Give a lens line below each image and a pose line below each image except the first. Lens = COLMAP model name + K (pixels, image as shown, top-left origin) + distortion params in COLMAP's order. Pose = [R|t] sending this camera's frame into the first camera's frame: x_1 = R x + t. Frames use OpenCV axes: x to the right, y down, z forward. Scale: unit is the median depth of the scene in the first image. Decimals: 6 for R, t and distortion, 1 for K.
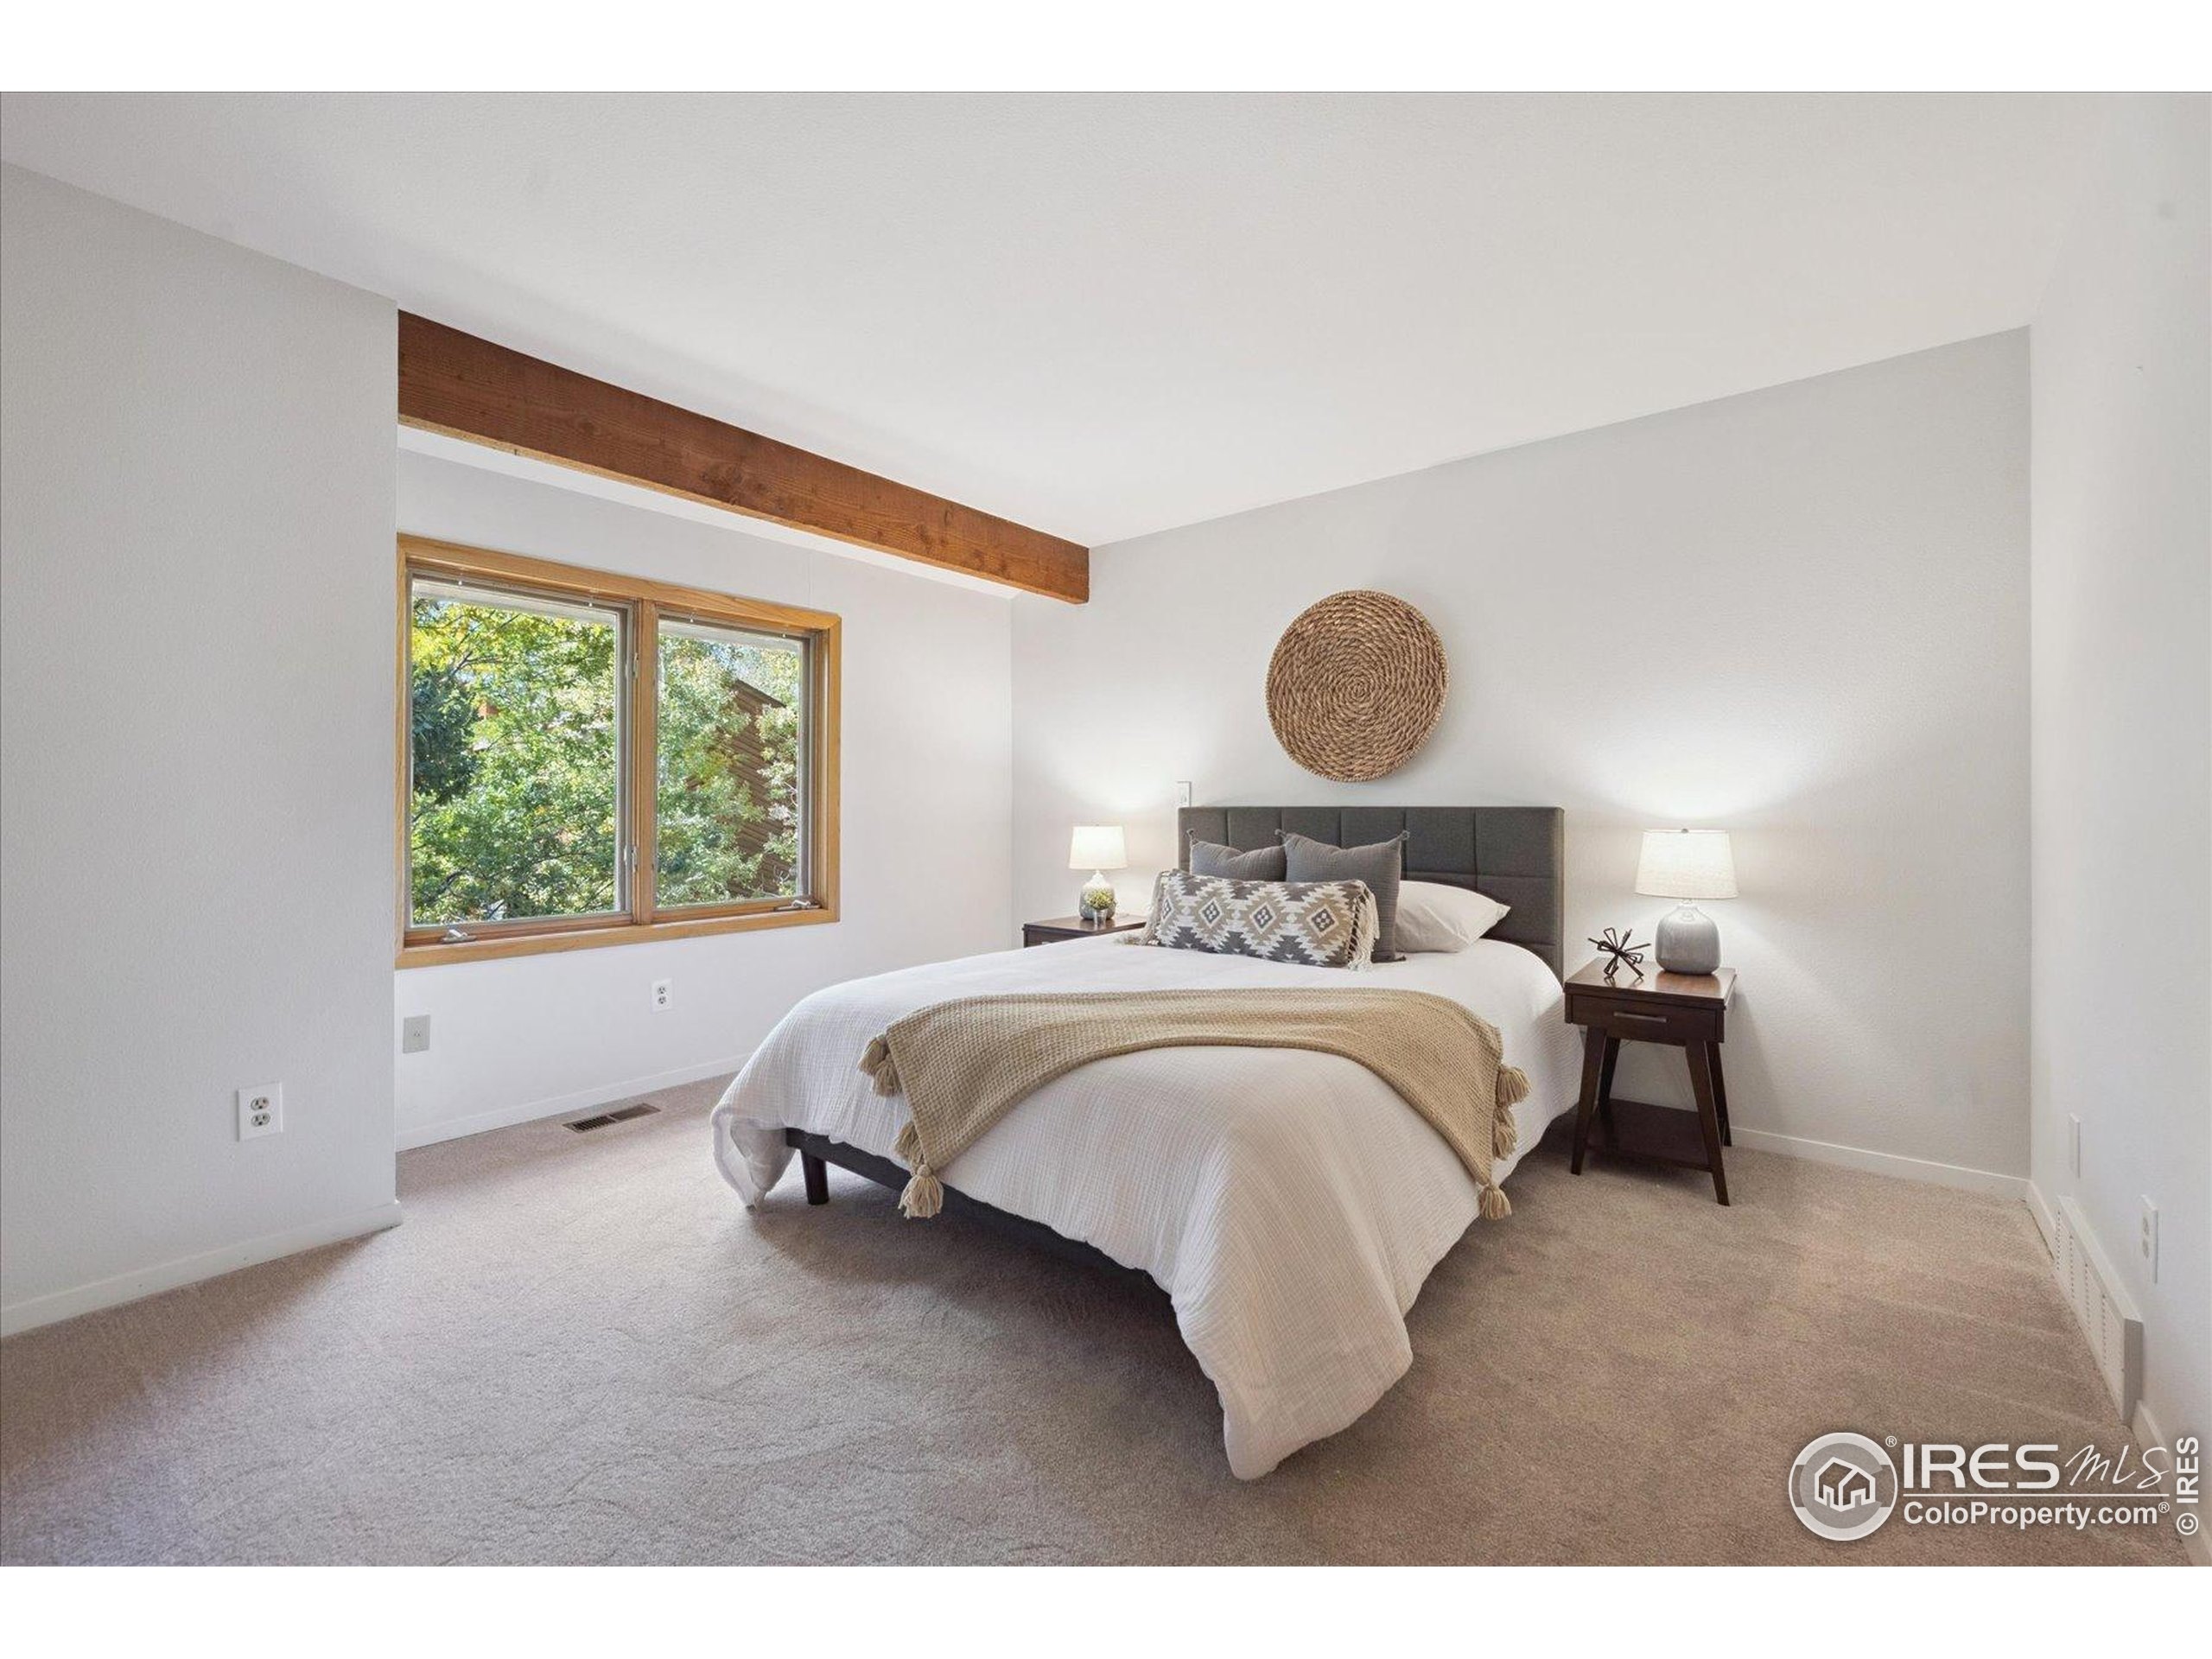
lens RADIAL K [[897.5, 0, 1108.1], [0, 897.5, 818.8], [0, 0, 1]] dist [-0.001801, -0.000099]
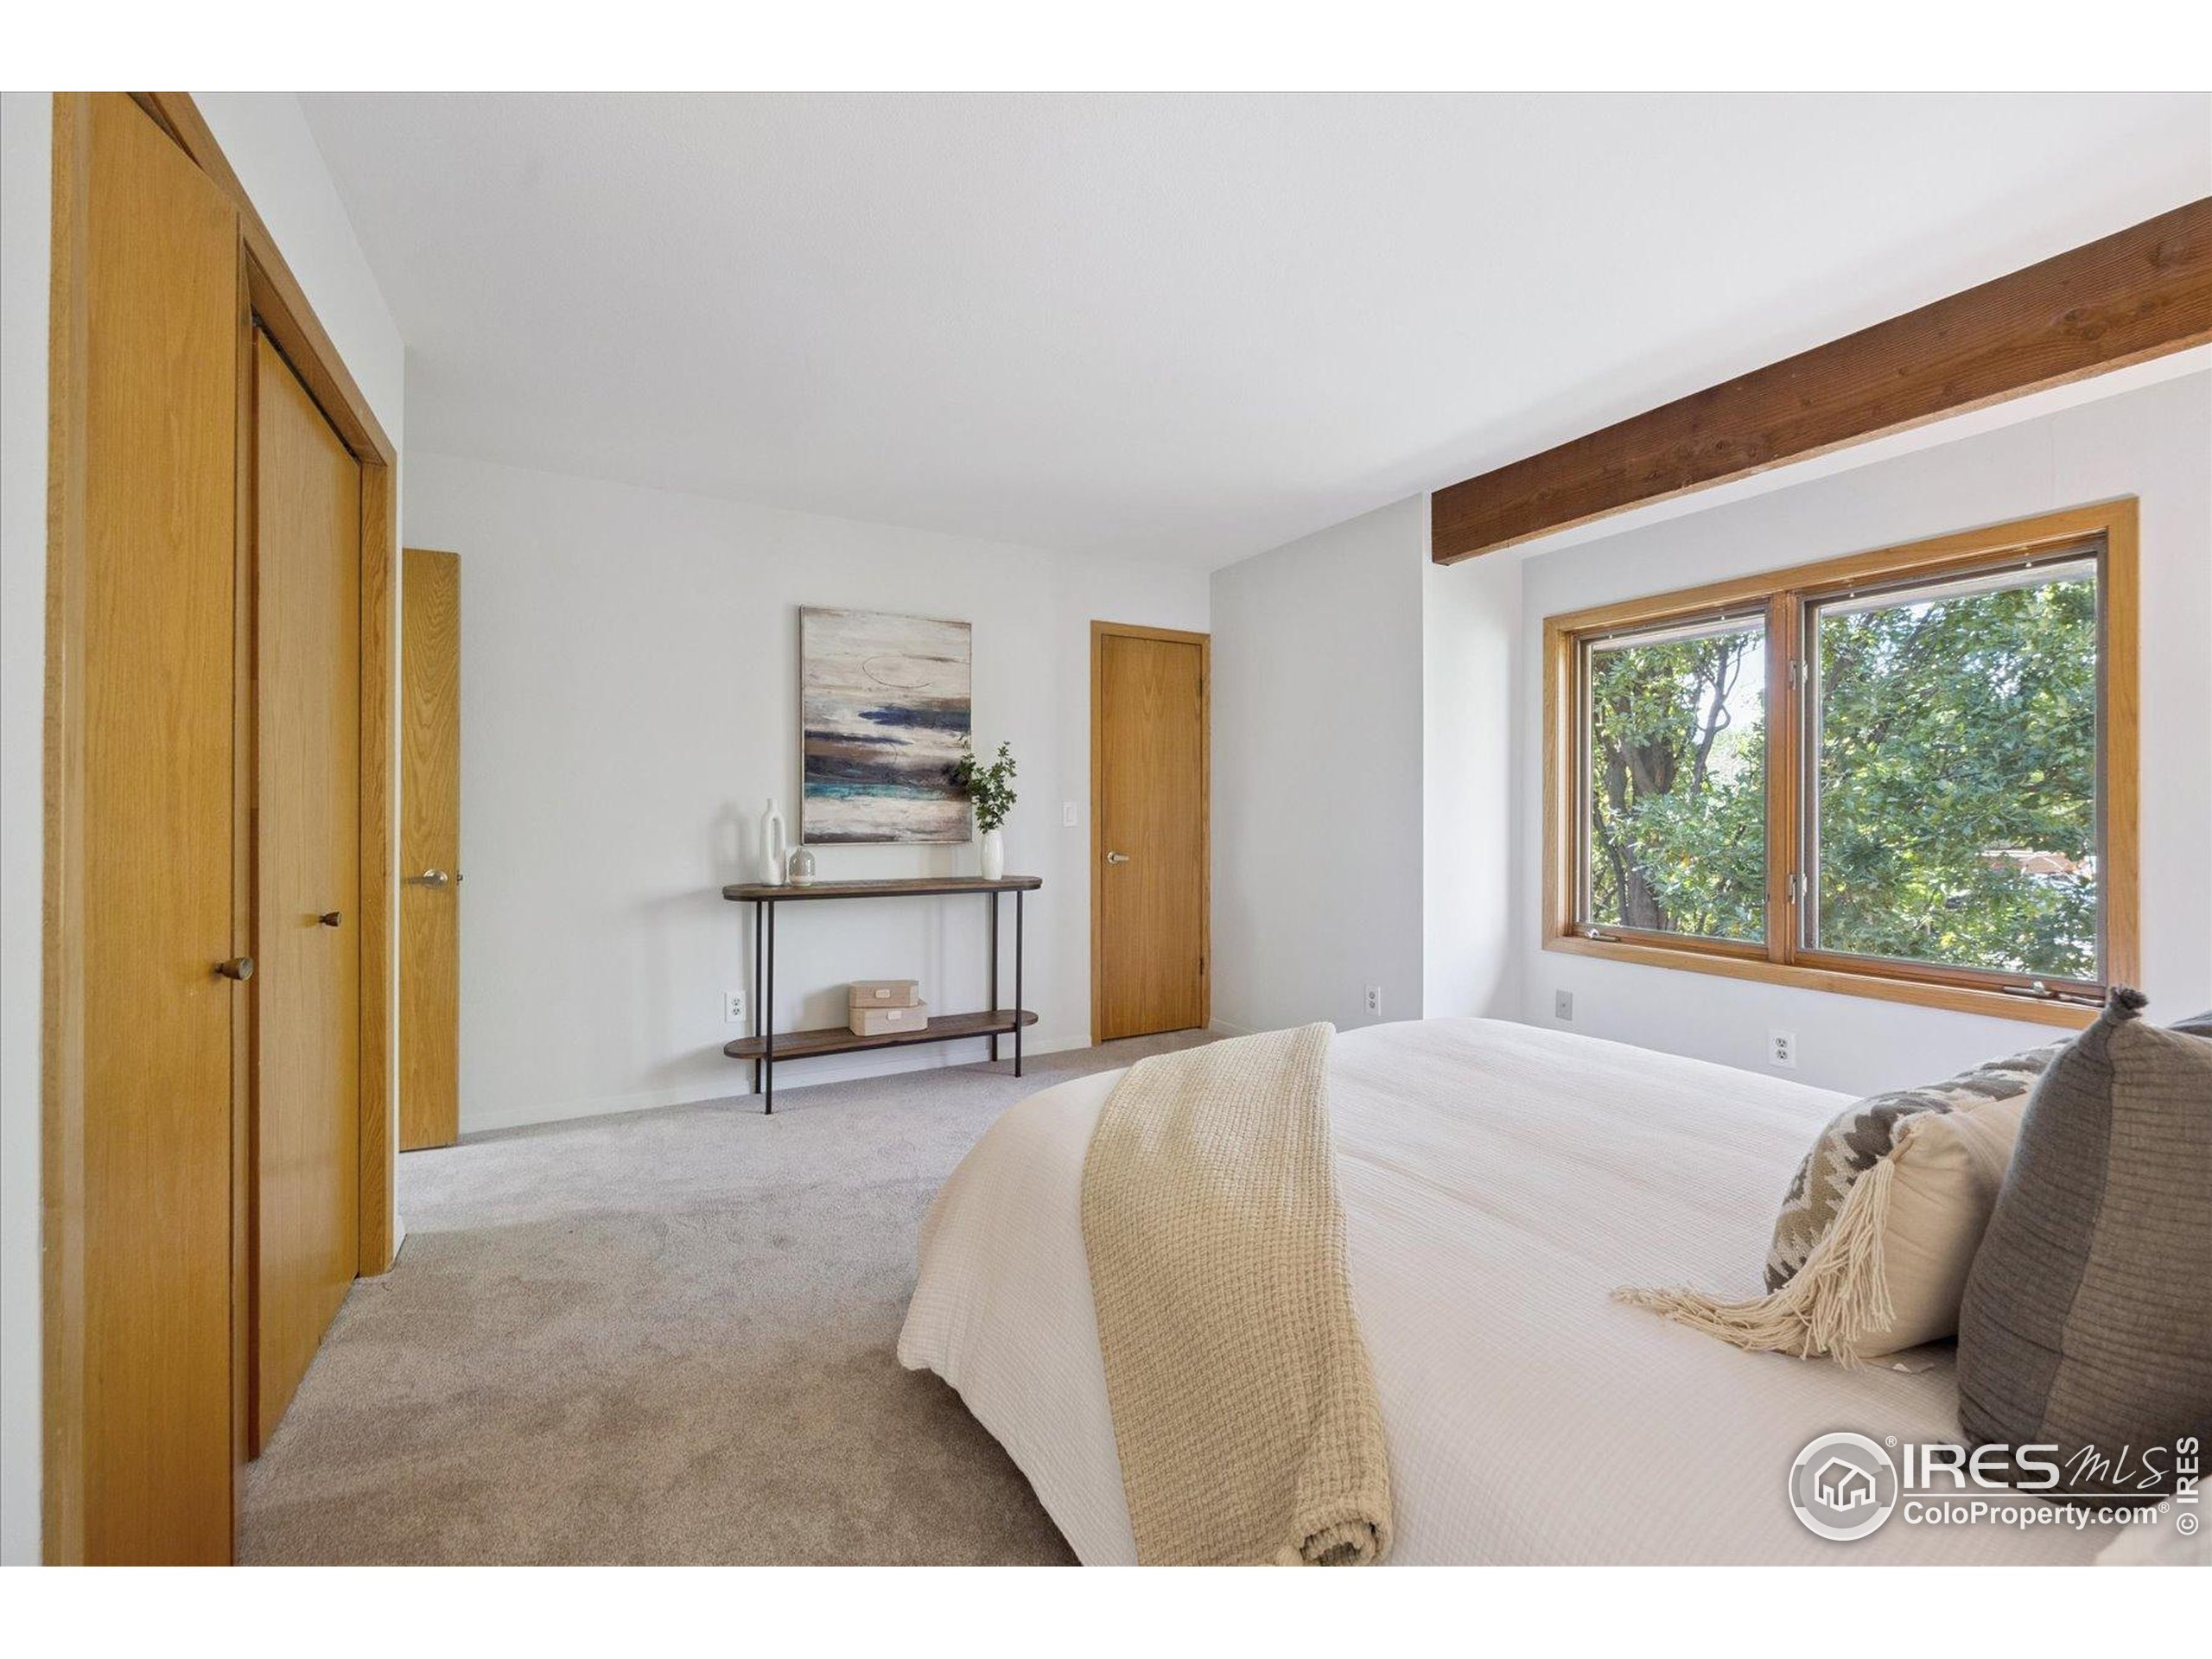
lens RADIAL K [[897.5, 0, 1108.8], [0, 897.5, 818.8], [0, 0, 1]] dist [-0.001801, -0.000099]
pose [[-0.355168, -0.002830, -0.934798, 0.519281], [-0.018293, 0.999825, 0.003923, -0.013973], [0.934624, 0.018494, -0.355157, 0.677618]]
